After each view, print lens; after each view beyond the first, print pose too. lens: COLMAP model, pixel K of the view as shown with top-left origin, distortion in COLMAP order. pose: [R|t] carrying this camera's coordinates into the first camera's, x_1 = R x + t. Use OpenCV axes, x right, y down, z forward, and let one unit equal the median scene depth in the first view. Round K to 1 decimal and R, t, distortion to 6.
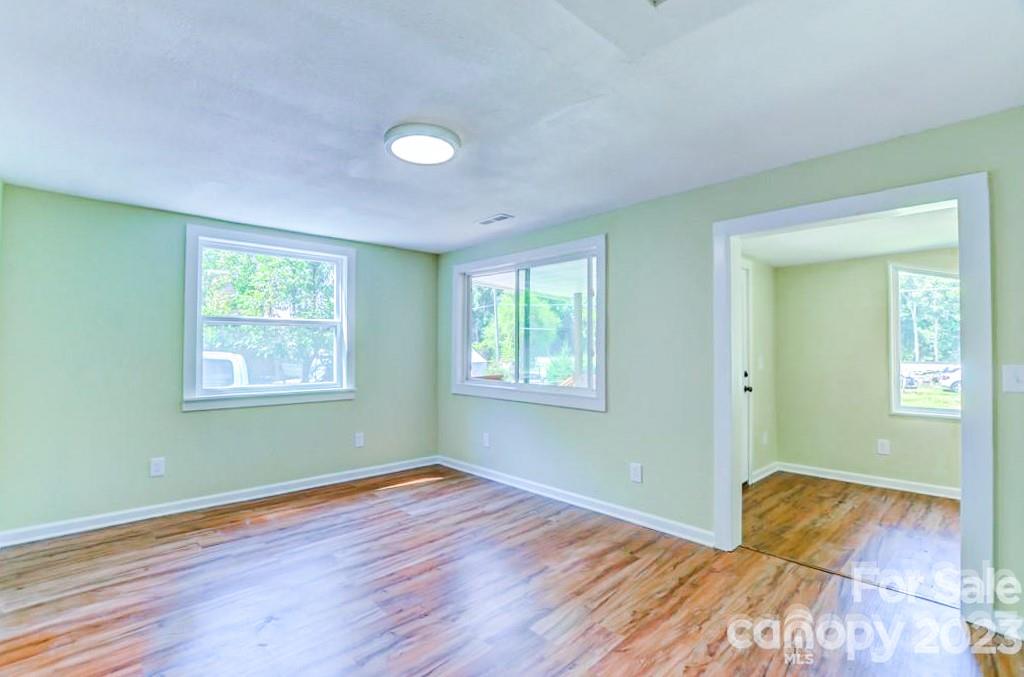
lens RADIAL K [[458.6, 0, 509.0], [0, 458.6, 338.2], [0, 0, 1]] dist [-0.029658, -0.000050]
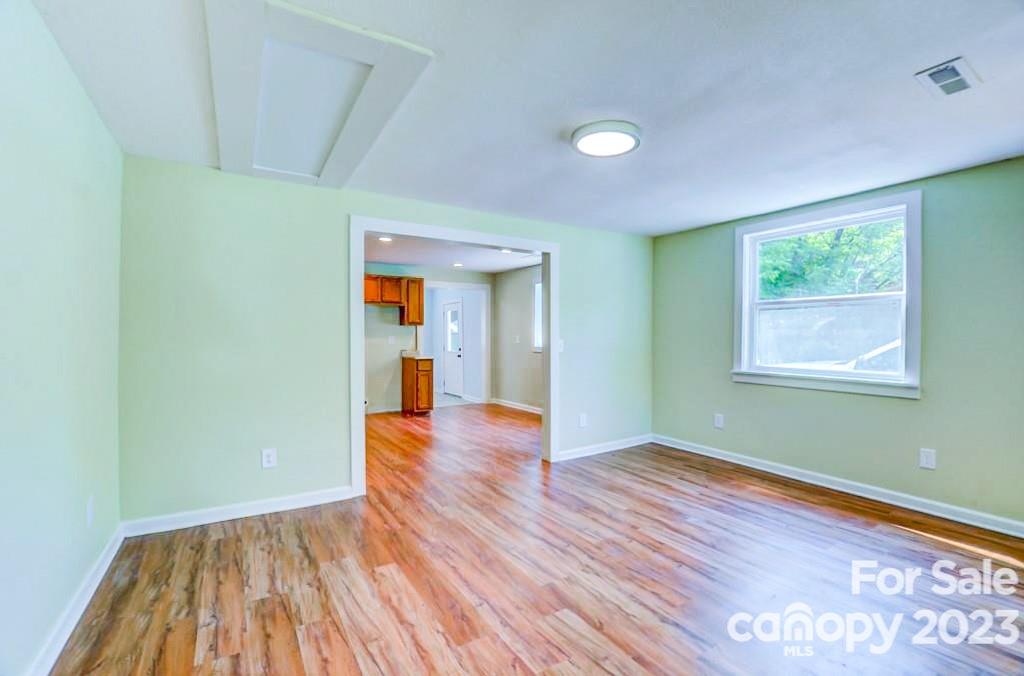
lens RADIAL K [[458.6, 0, 509.0], [0, 458.6, 337.7], [0, 0, 1]] dist [-0.029658, -0.000050]
pose [[-0.214389, 0.004326, -0.976739, 0.623735], [0.015777, 0.999875, 0.000965, 0.032100], [0.976621, -0.015203, -0.214430, 0.667988]]
